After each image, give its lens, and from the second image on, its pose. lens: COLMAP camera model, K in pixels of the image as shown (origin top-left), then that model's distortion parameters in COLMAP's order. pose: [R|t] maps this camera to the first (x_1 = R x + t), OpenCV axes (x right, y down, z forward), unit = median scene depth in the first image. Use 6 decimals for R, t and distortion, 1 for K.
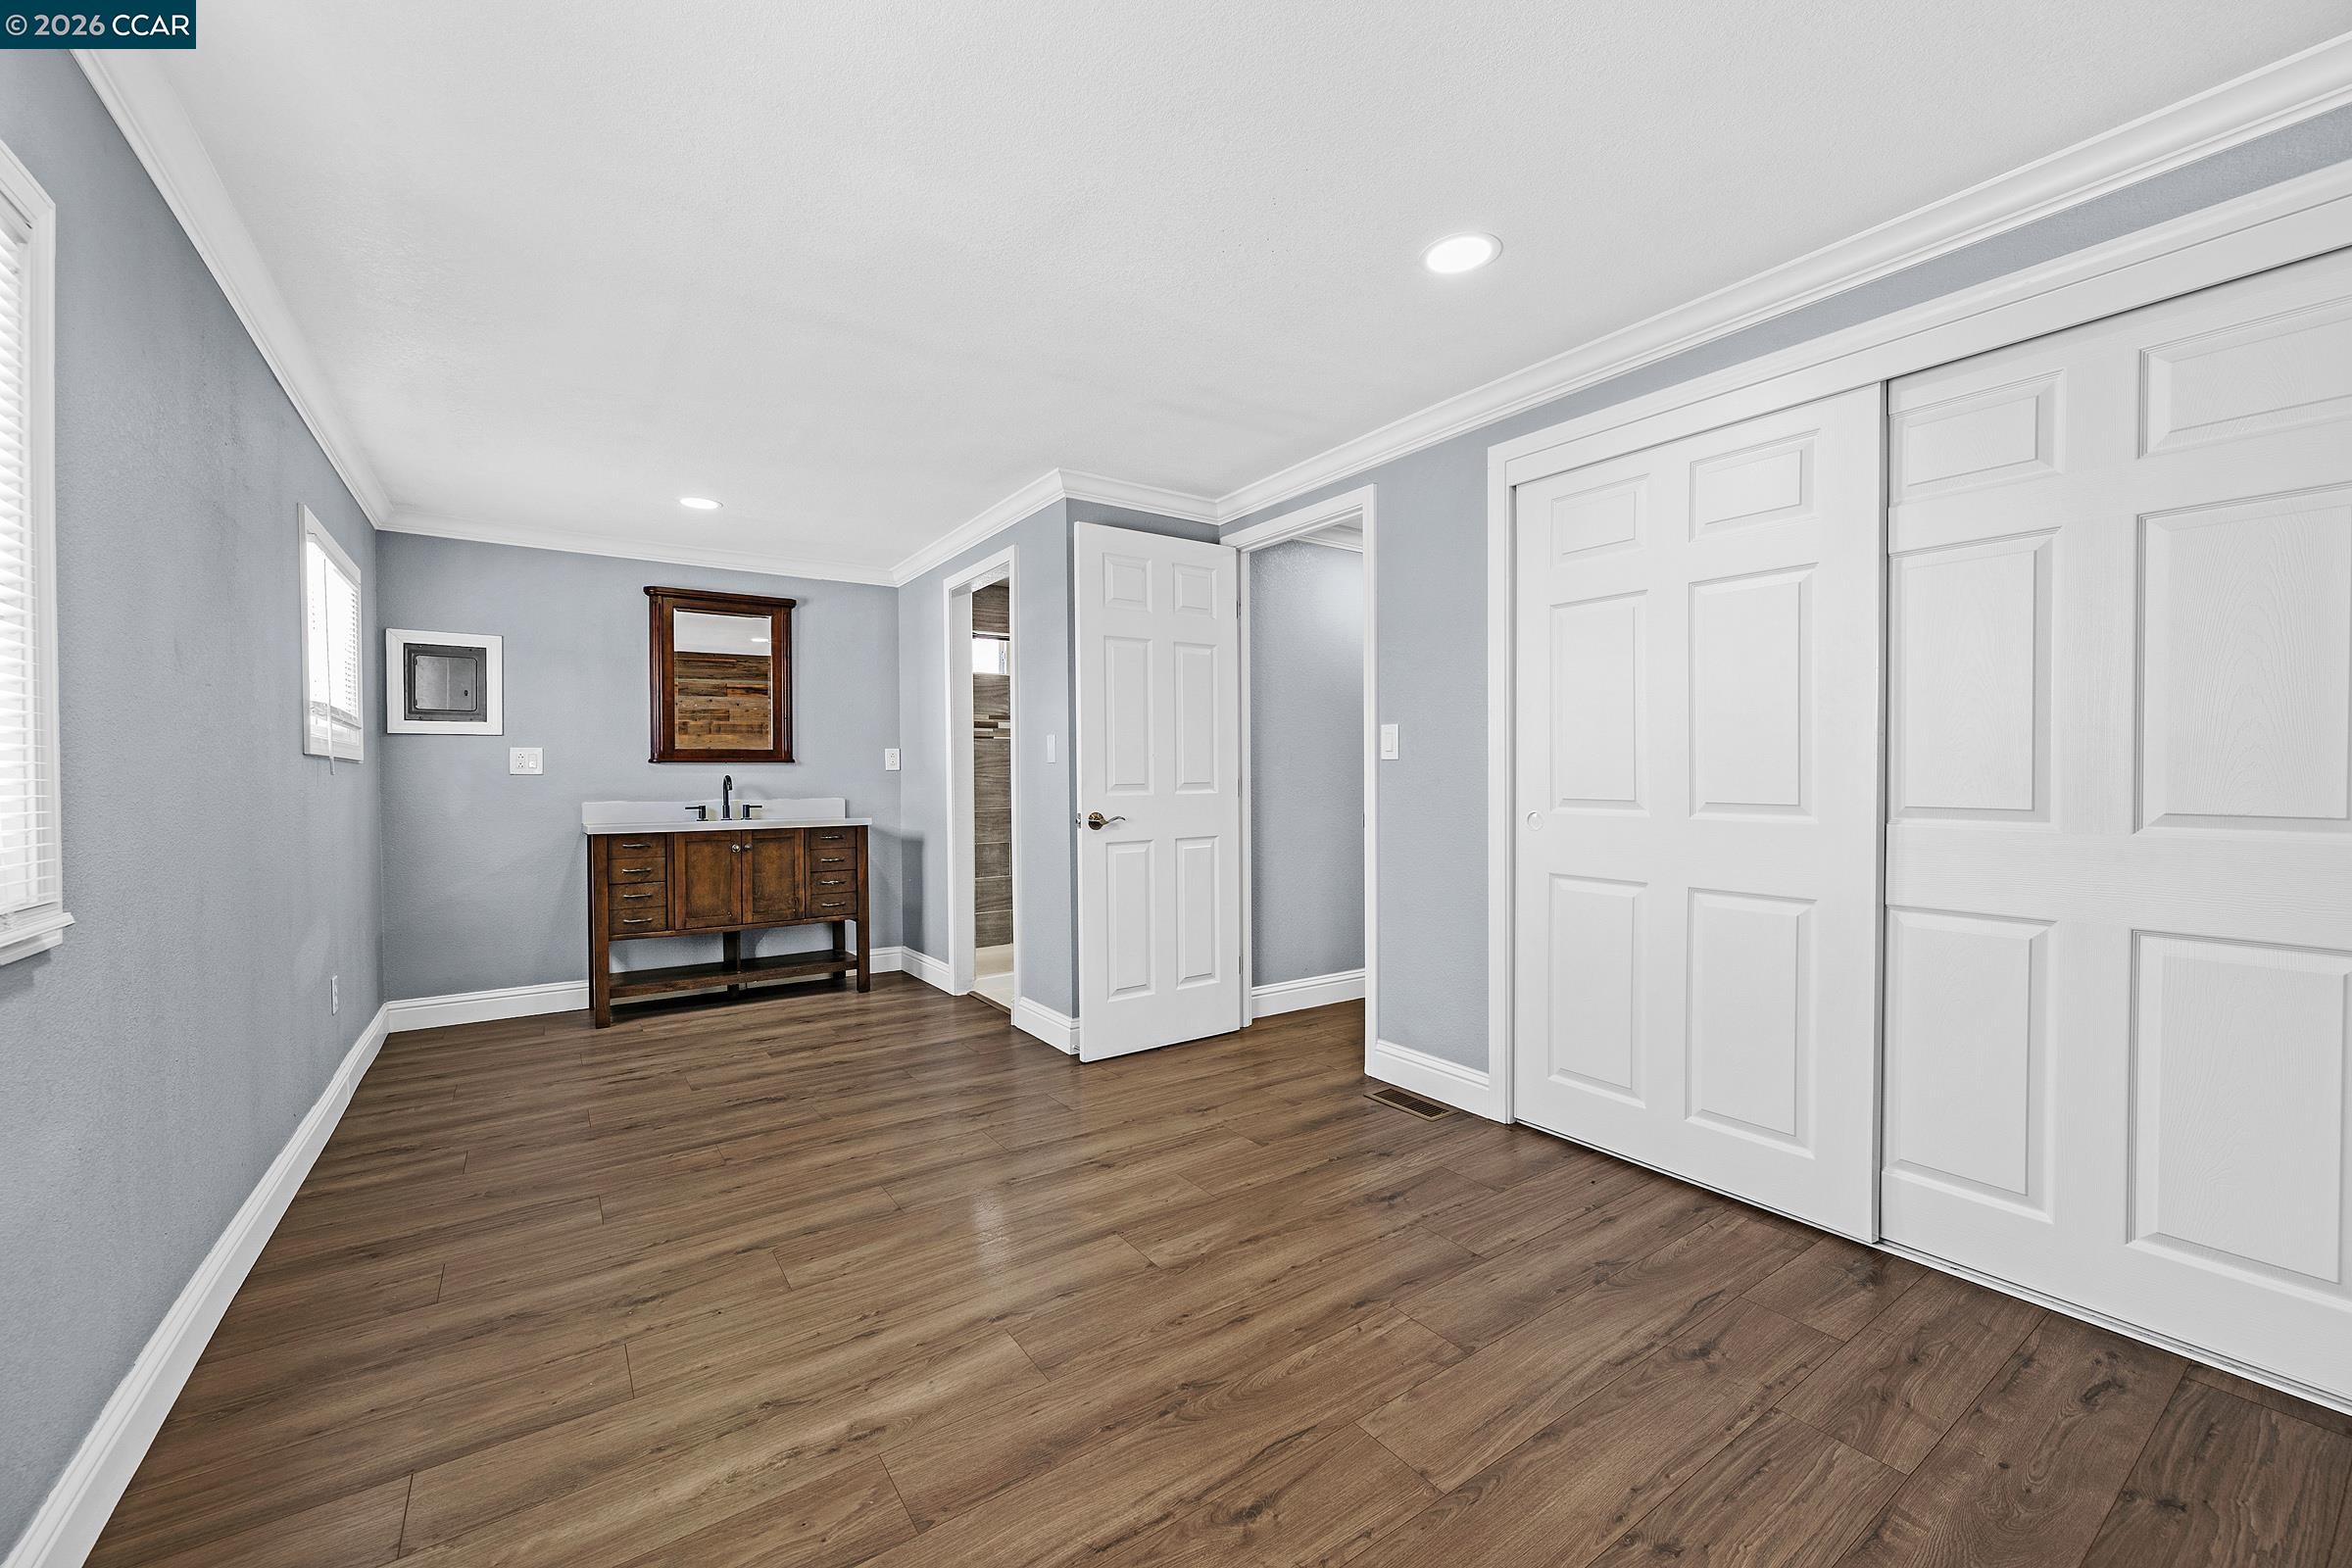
lens RADIAL K [[932.3, 0, 1179.2], [0, 932.3, 782.3], [0, 0, 1]] dist [-0.000558, 0.000163]
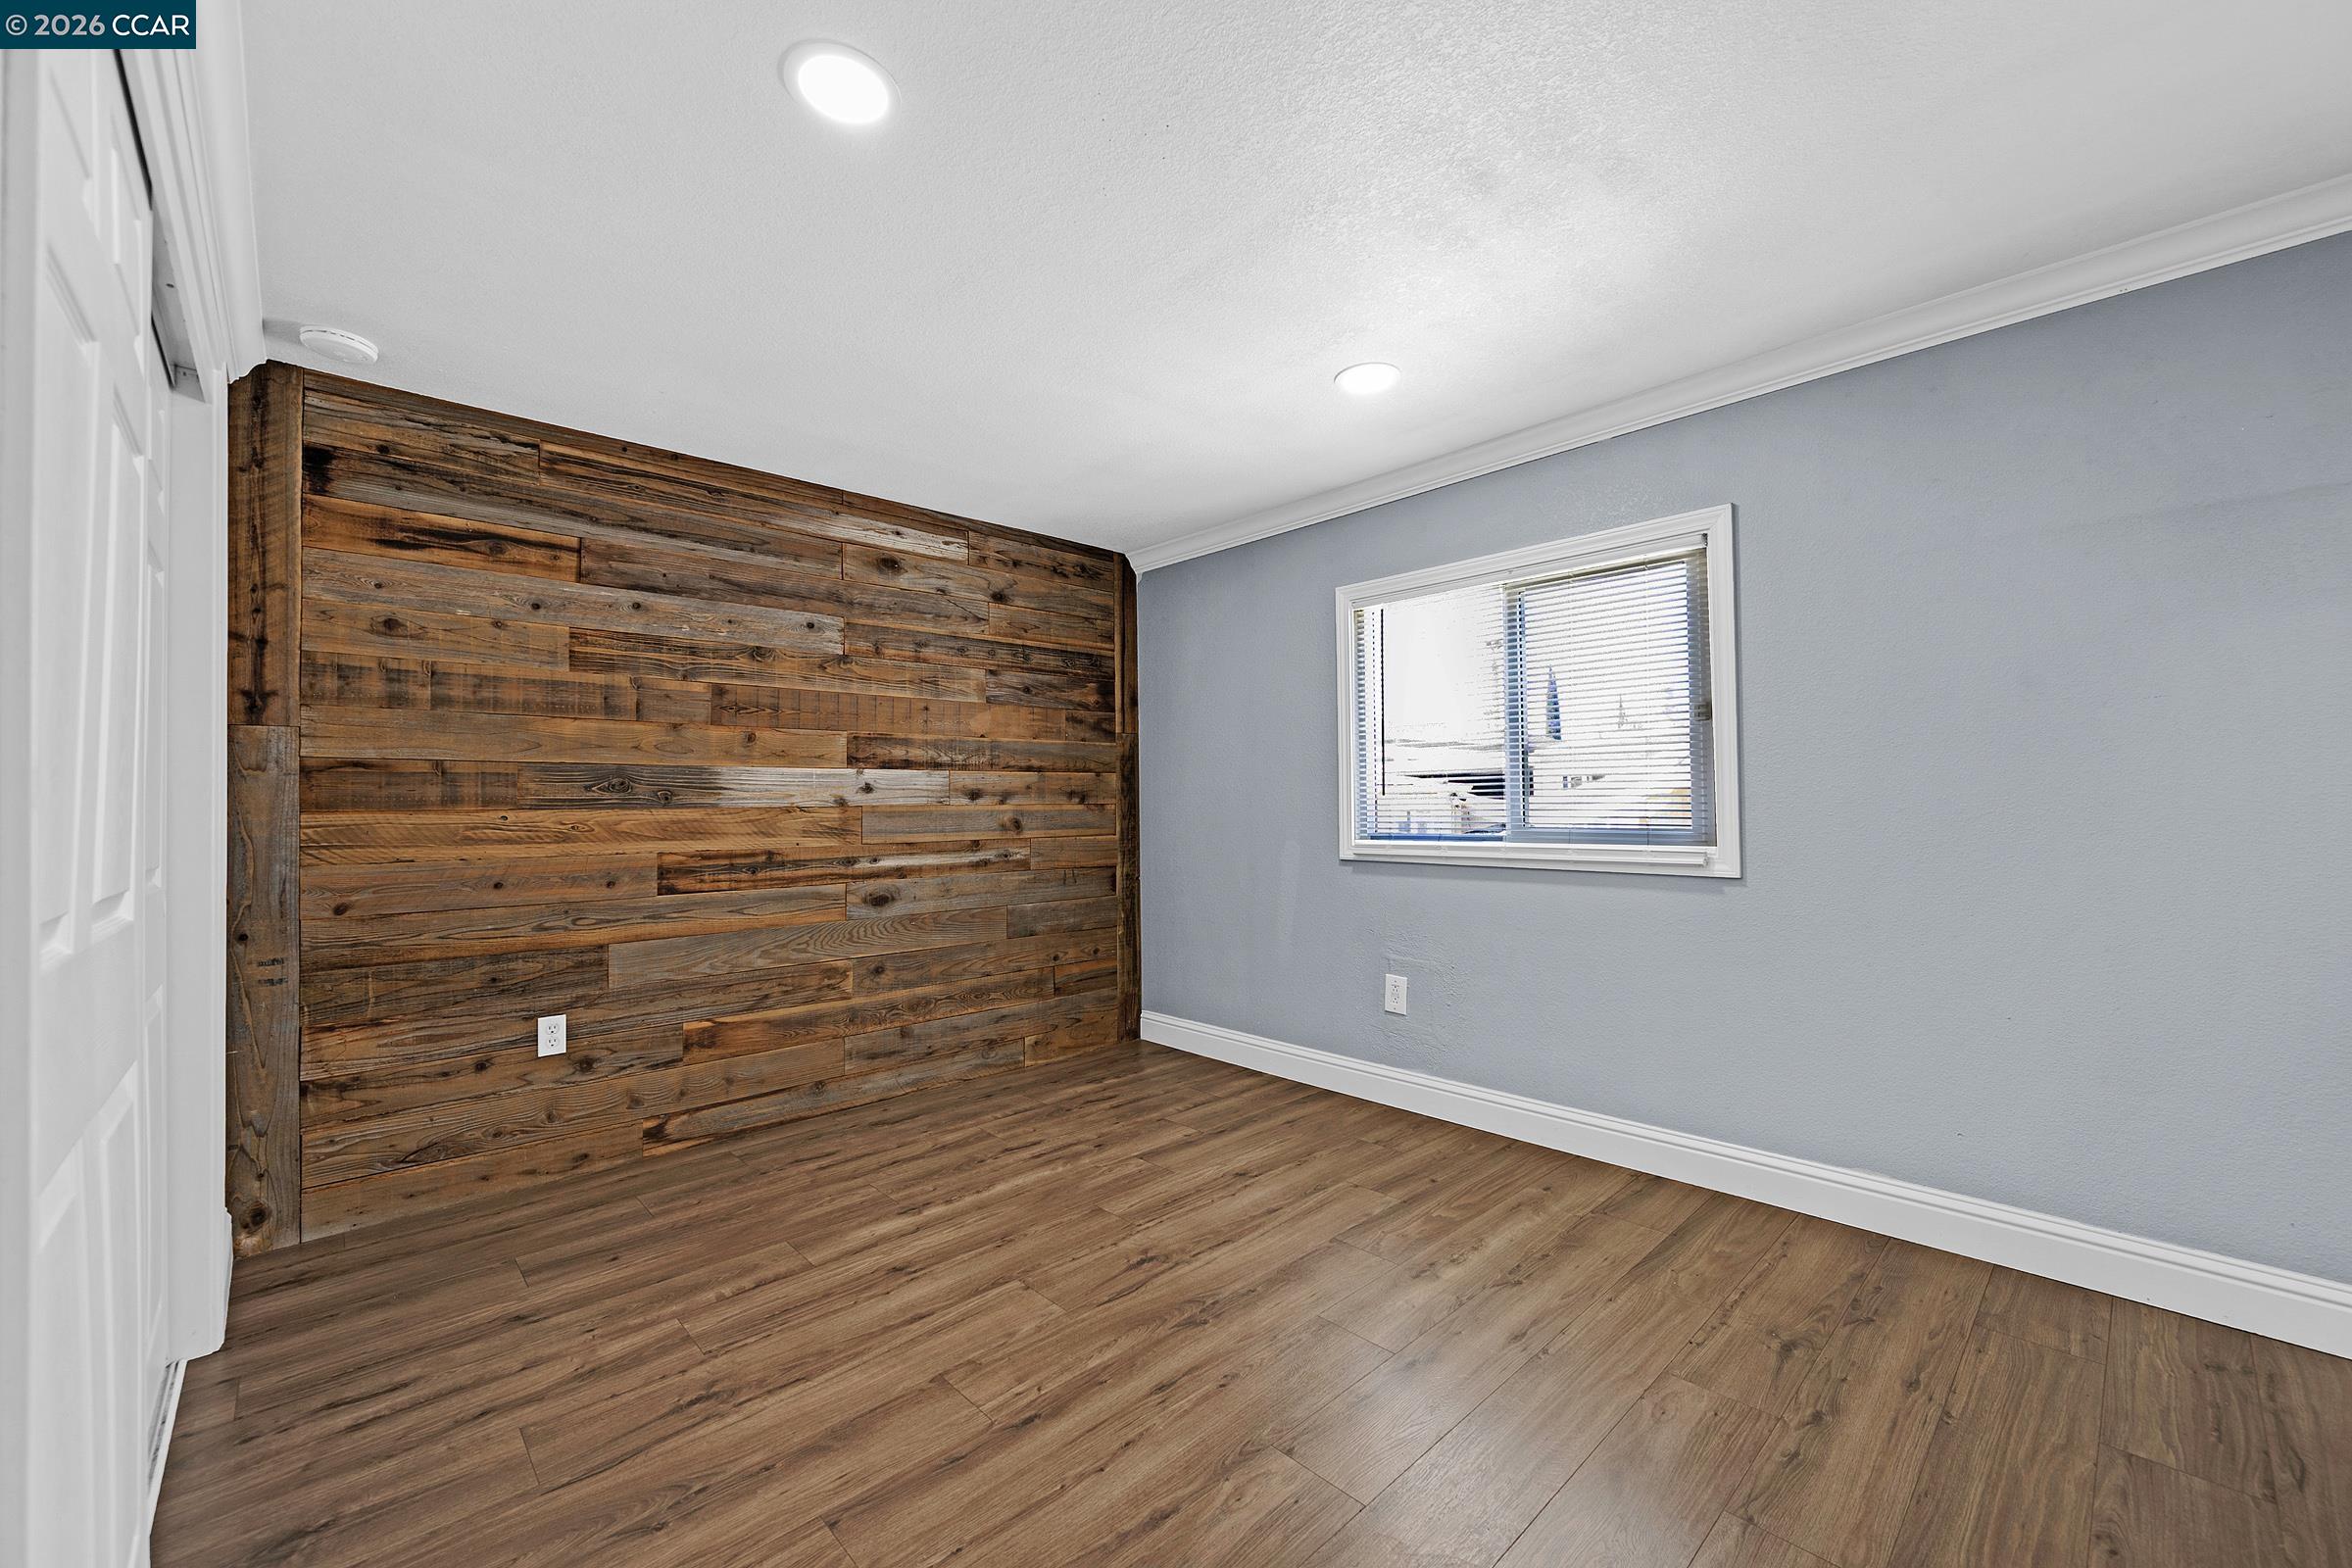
lens RADIAL K [[932.3, 0, 1179.2], [0, 932.3, 782.3], [0, 0, 1]] dist [-0.000558, 0.000163]
pose [[-0.988763, 0.017615, -0.148453, 0.082705], [0.018765, 0.999804, -0.006351, -0.012282], [0.148312, -0.009066, -0.988899, 0.894093]]
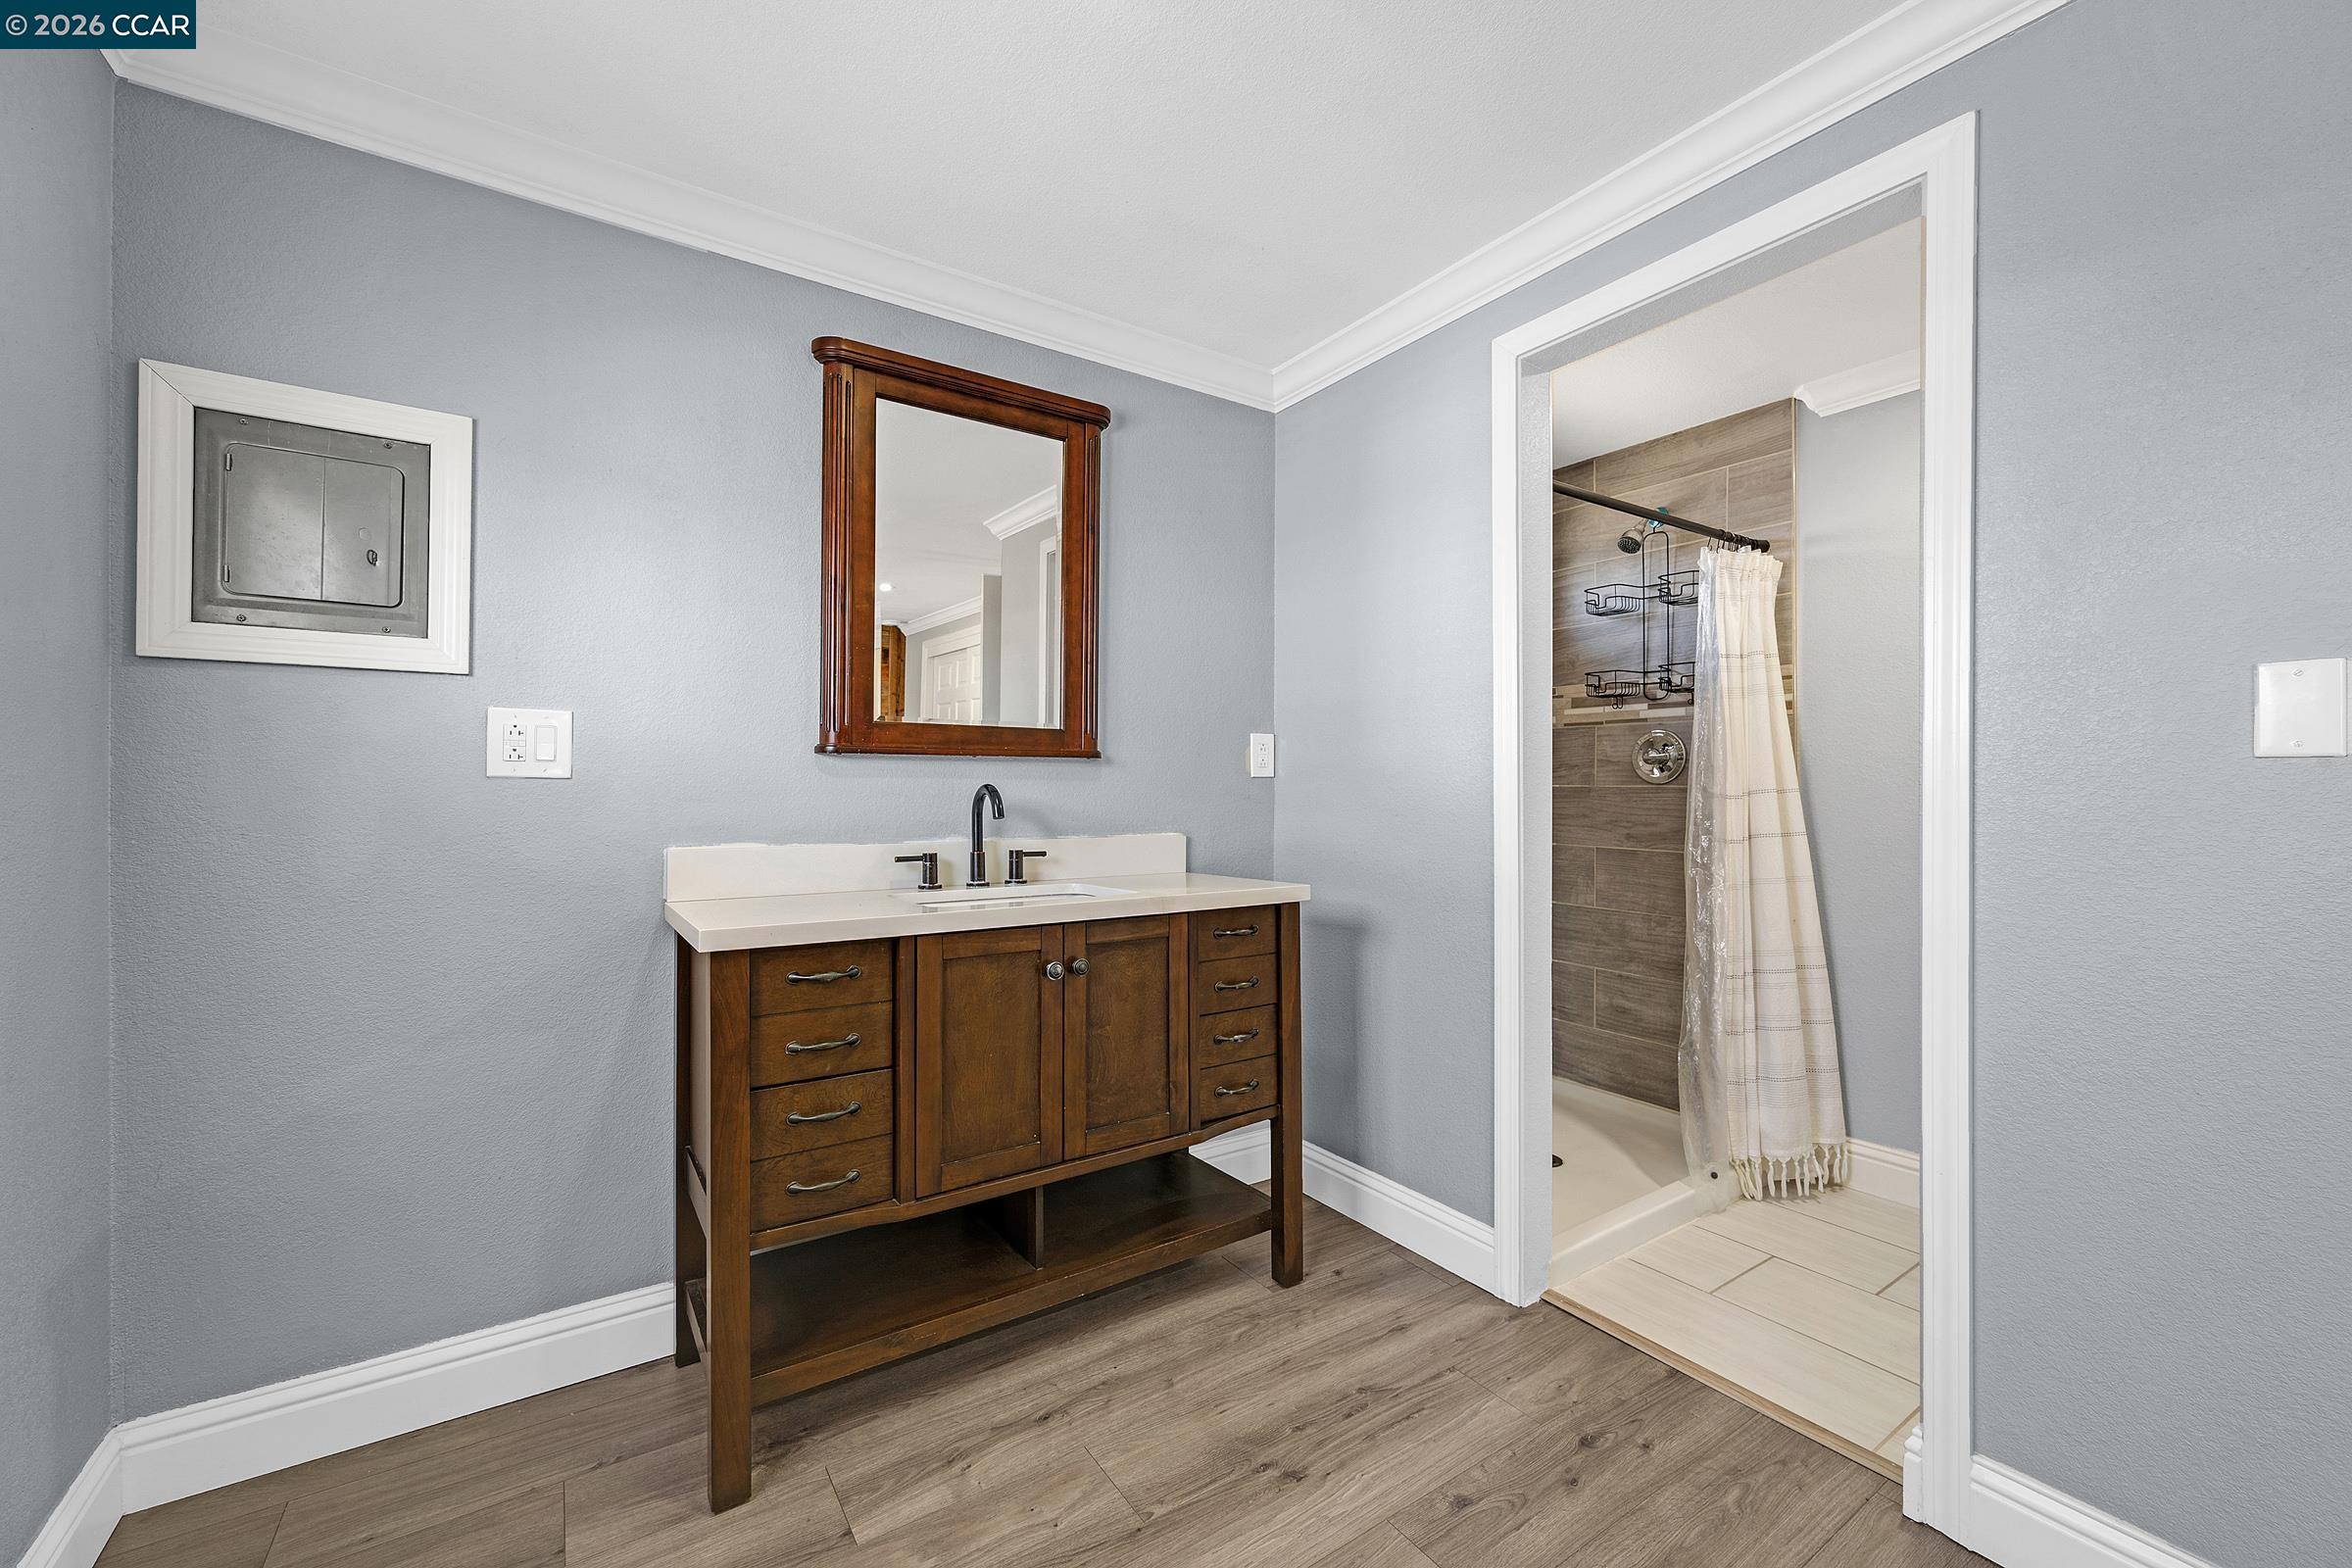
lens RADIAL K [[932.3, 0, 1179.2], [0, 932.3, 782.3], [0, 0, 1]] dist [-0.000558, 0.000163]
pose [[0.999846, 0.008616, -0.015271, -0.453070], [-0.008855, 0.999839, -0.015619, -0.003144], [0.015134, 0.015752, 0.999761, 0.658631]]
